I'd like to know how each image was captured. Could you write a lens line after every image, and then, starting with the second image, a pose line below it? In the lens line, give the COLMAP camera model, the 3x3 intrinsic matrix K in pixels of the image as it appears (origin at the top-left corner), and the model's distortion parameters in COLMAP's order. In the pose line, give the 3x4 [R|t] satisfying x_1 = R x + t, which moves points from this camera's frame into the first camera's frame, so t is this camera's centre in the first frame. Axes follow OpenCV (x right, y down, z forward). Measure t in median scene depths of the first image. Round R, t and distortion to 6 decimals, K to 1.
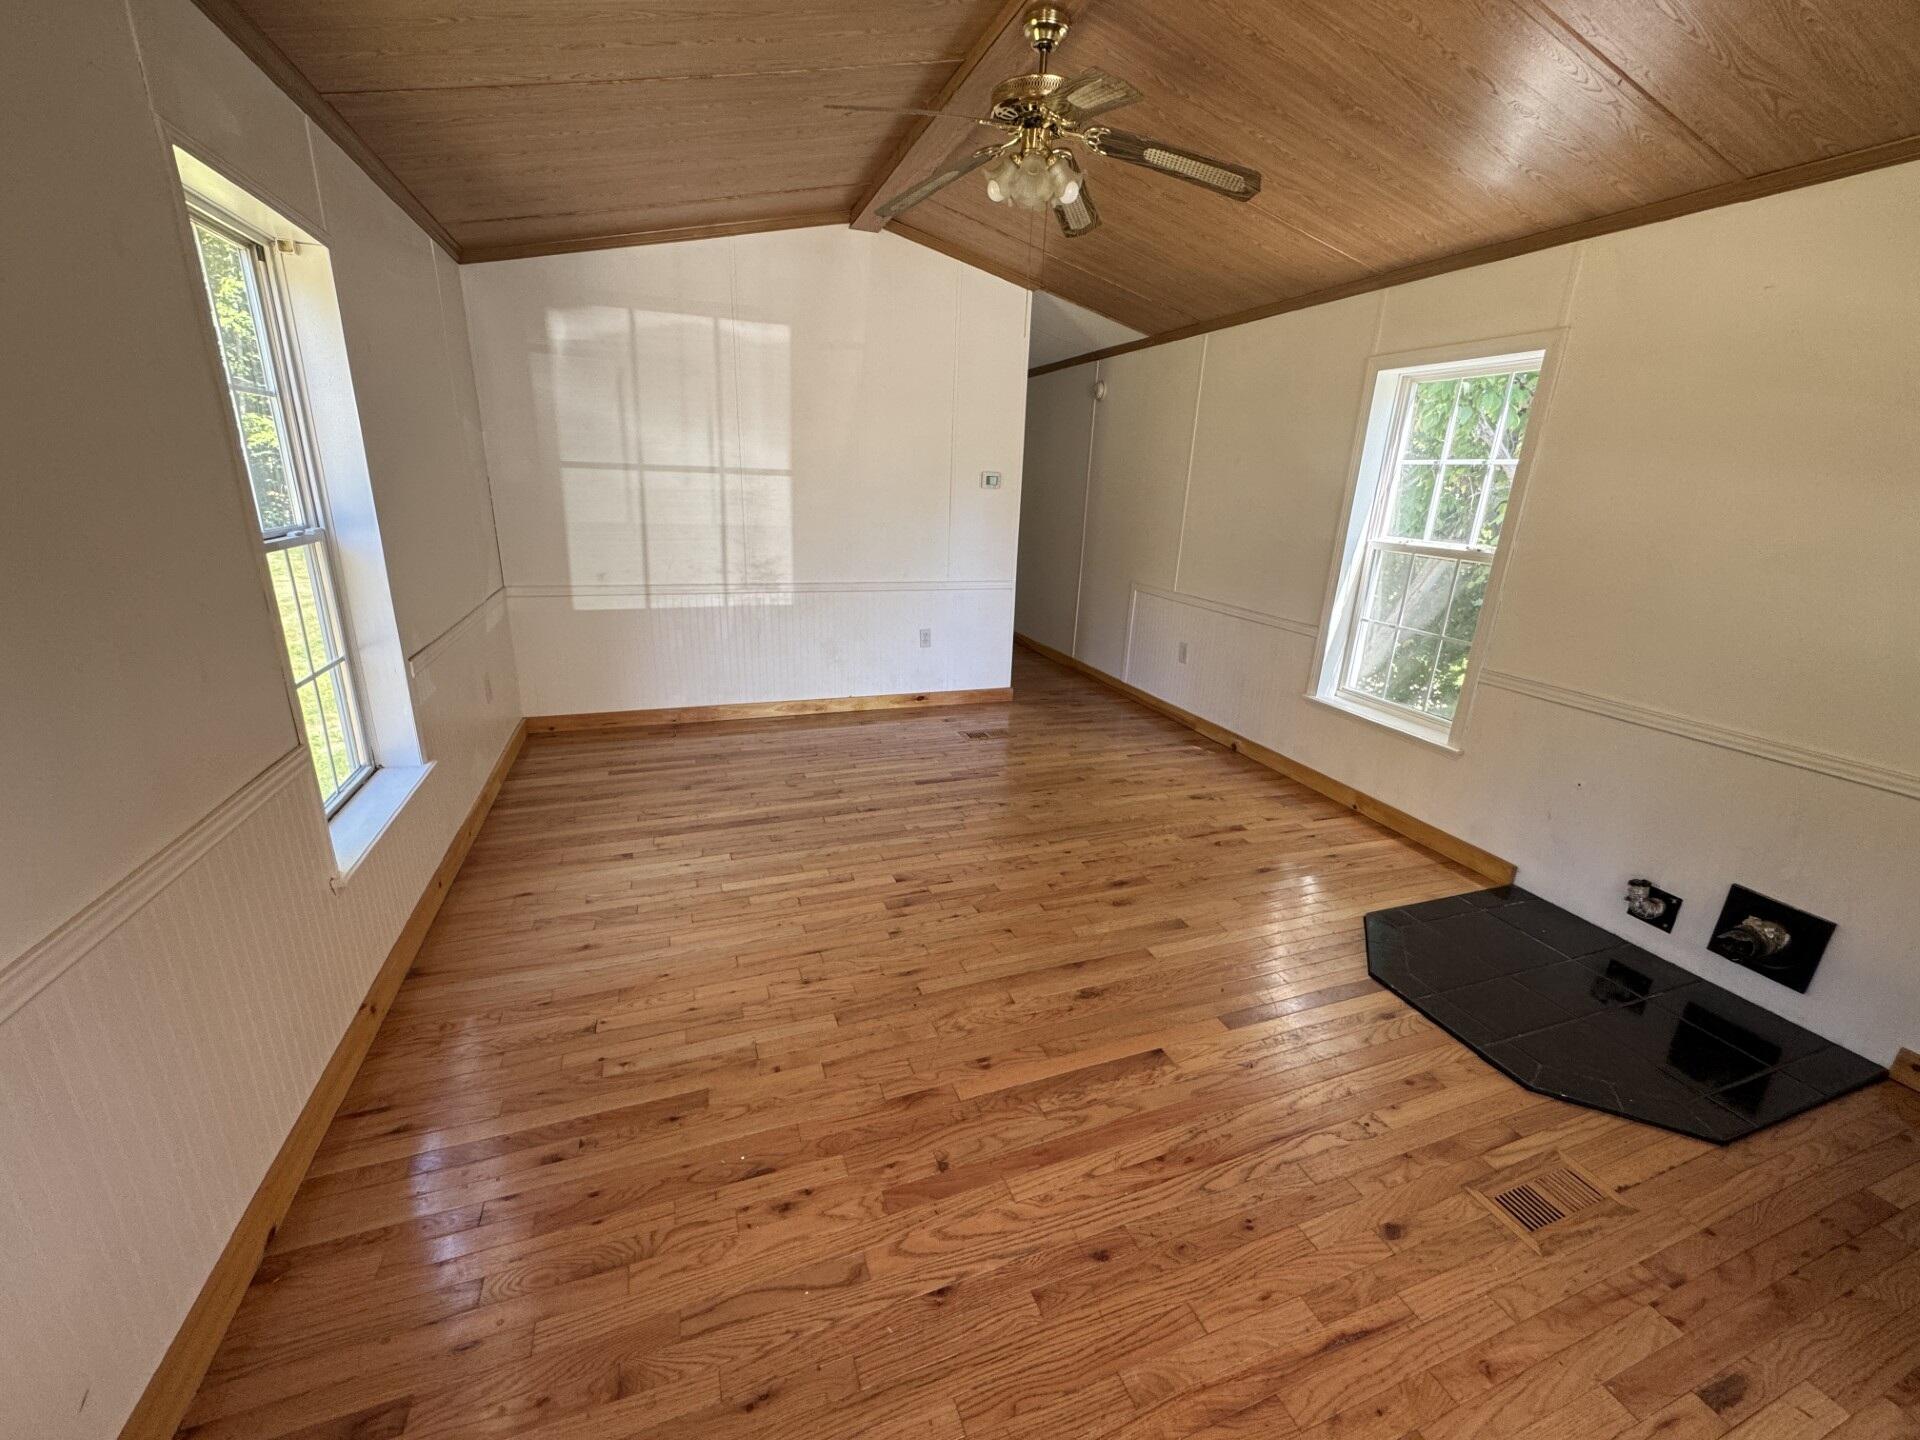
lens RADIAL K [[769.3, 0, 959.3], [0, 769.3, 716.3], [0, 0, 1]] dist [0.000201, 0.000214]
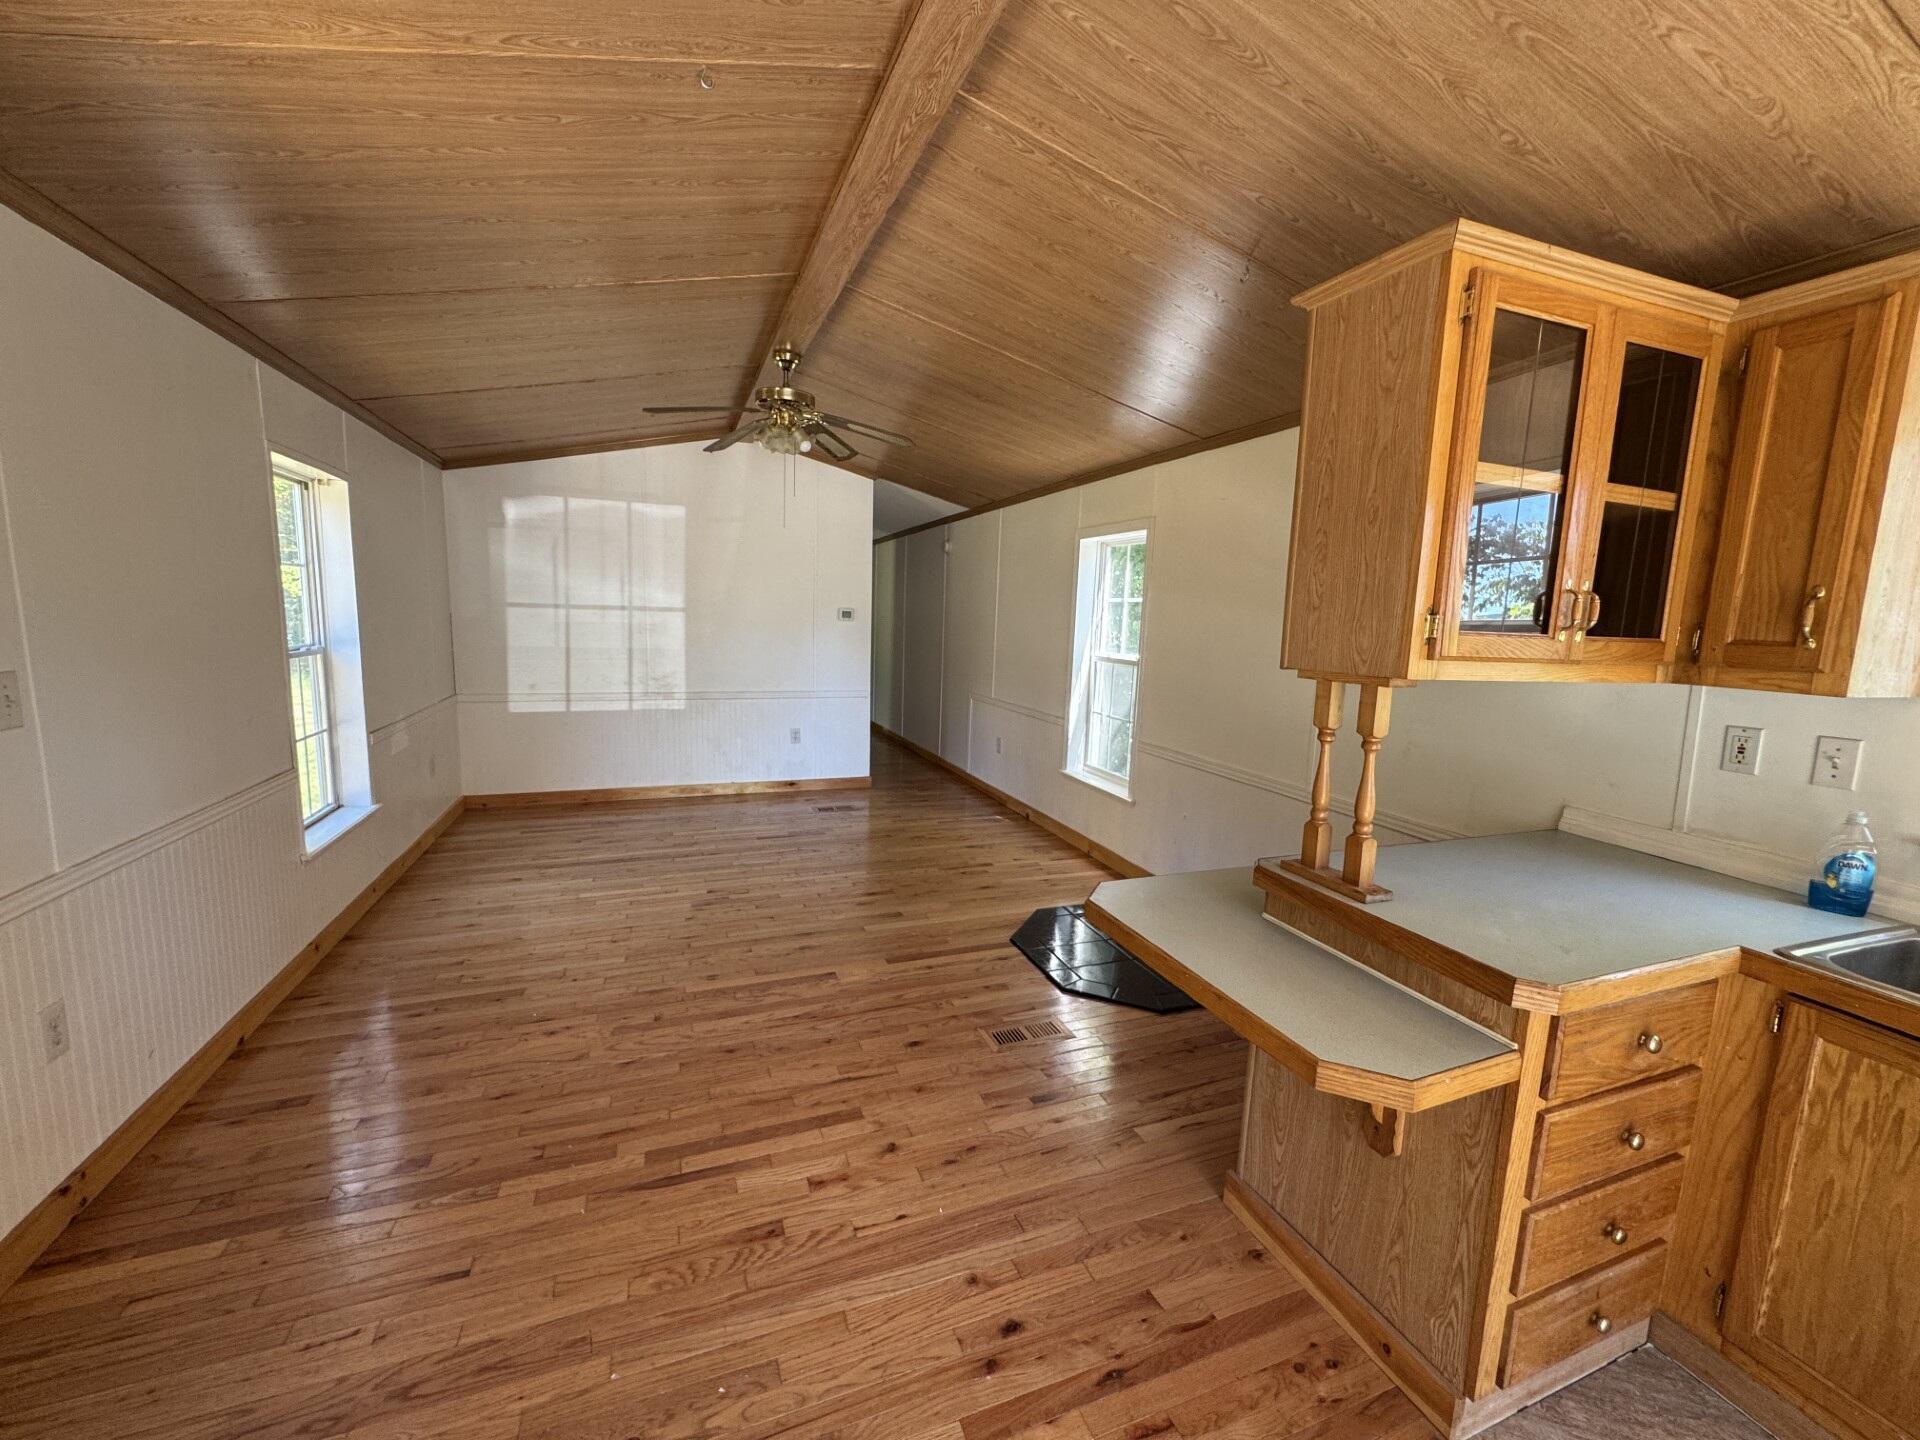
lens RADIAL K [[767.5, 0, 959.0], [0, 767.5, 718.6], [0, 0, 1]] dist [-0.001358, 0.000200]
pose [[0.999866, -0.007655, 0.014438, 0.270408], [0.009907, 0.986581, -0.162972, 0.102666], [-0.012996, 0.163094, 0.986525, -0.324344]]
